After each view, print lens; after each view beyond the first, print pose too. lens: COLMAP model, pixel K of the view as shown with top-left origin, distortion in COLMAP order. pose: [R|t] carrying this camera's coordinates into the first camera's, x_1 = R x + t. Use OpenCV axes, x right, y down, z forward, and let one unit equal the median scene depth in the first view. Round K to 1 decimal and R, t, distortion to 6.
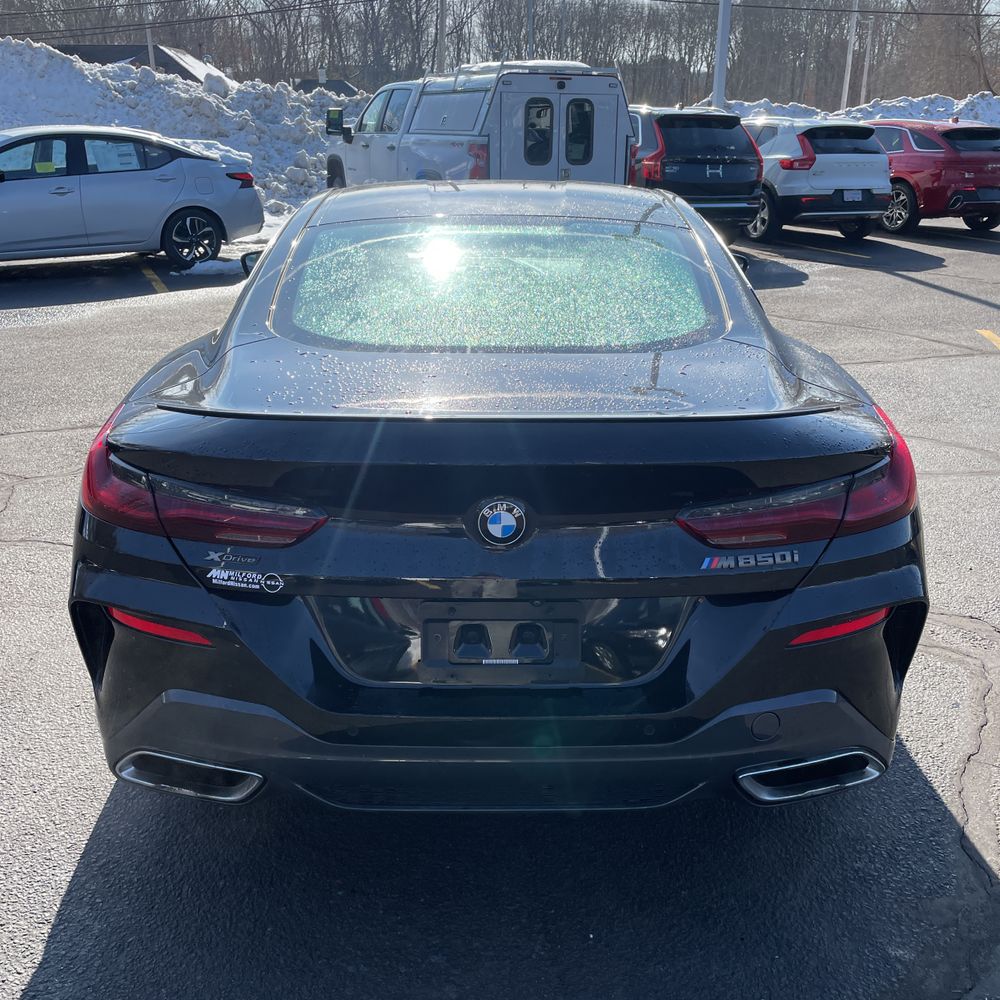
lens RADIAL K [[1000.0, 0, 500.0], [0, 1000.0, 500.0], [0, 0, 1]] dist [0.079024, -0.102002]
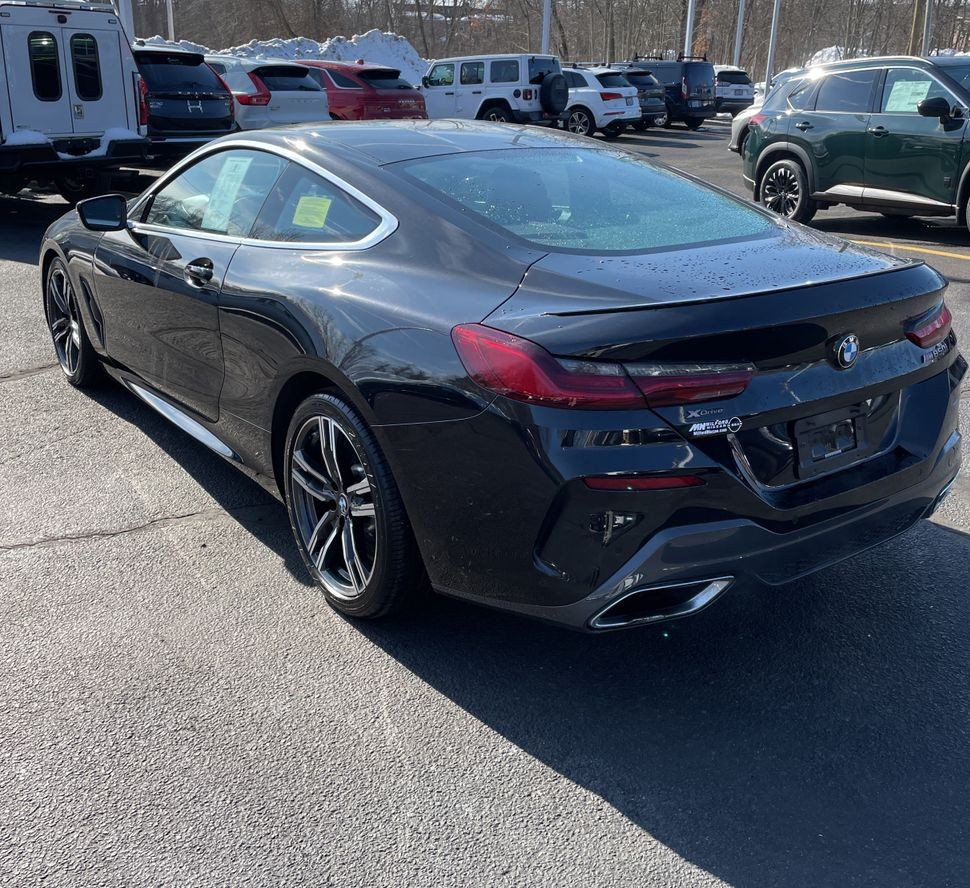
lens RADIAL K [[1023.9, 0, 485.0], [0, 1023.9, 444.0], [0, 0, 1]] dist [-0.012914, -0.047216]
pose [[0.794199, -0.195026, 0.575511, -0.205766], [0.191641, 0.979152, 0.067348, -0.007322], [-0.576647, 0.056804, 0.815016, 0.017019]]
